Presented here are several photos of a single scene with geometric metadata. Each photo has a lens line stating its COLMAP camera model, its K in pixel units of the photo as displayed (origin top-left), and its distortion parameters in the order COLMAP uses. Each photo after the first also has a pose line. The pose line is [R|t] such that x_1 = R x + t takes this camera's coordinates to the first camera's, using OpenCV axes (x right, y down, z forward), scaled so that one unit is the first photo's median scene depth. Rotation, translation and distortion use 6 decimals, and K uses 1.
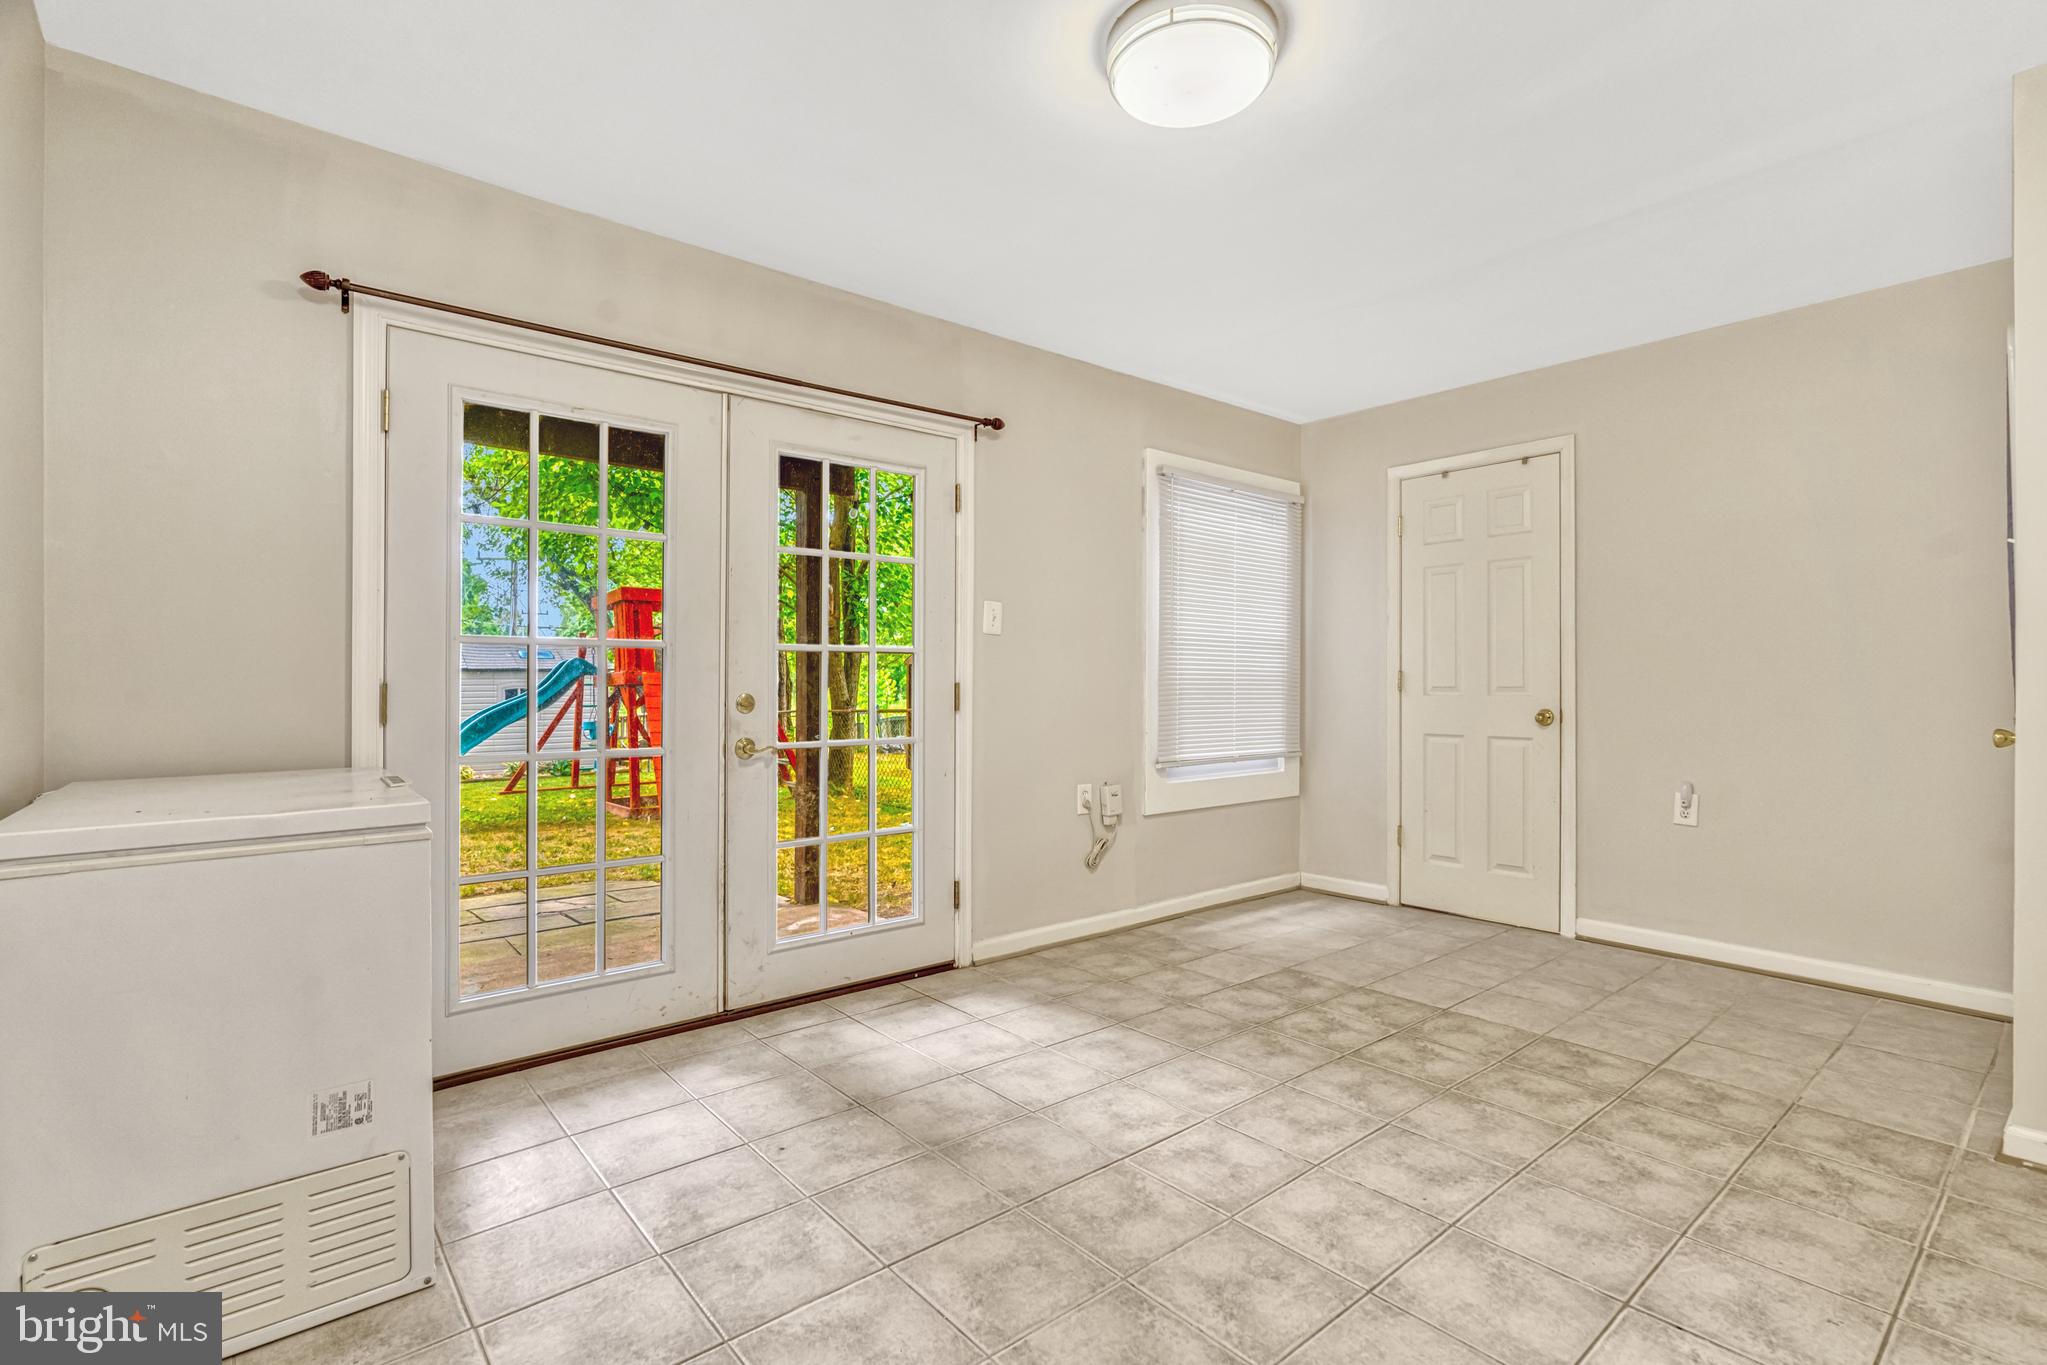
lens RADIAL K [[934.9, 0, 1030.9], [0, 934.9, 684.0], [0, 0, 1]] dist [-0.009472, 0.005306]
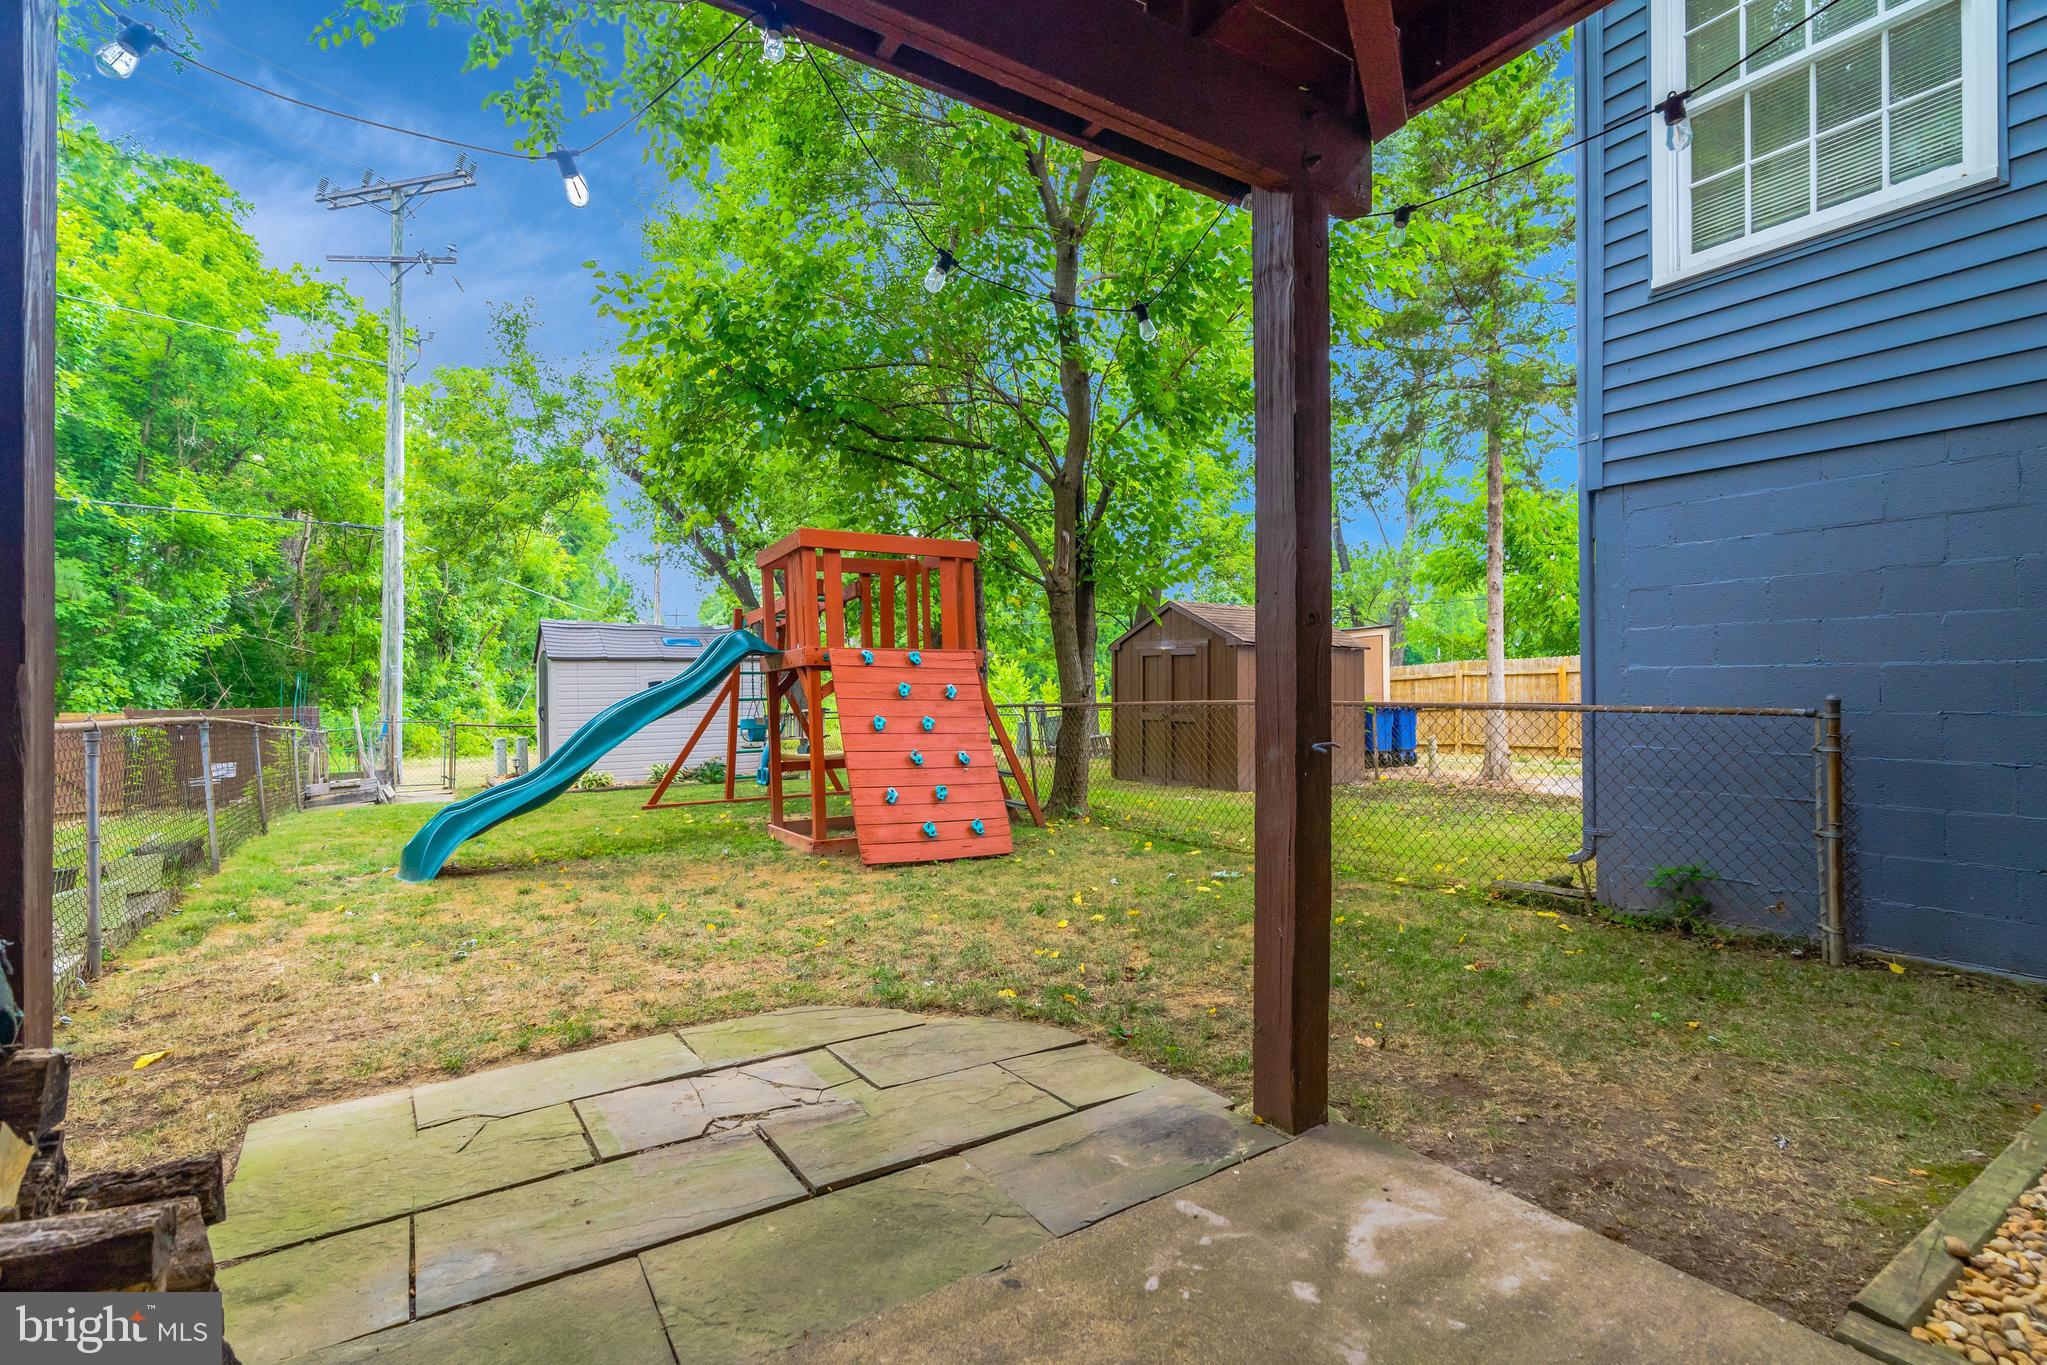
lens RADIAL K [[934.9, 0, 1021.8], [0, 934.9, 684.3], [0, 0, 1]] dist [-0.009472, 0.005306]
pose [[0.990911, -0.003512, -0.134470, -0.587679], [0.003502, 0.999994, -0.000310, 0.053978], [0.134470, -0.000164, 0.990918, 1.059196]]
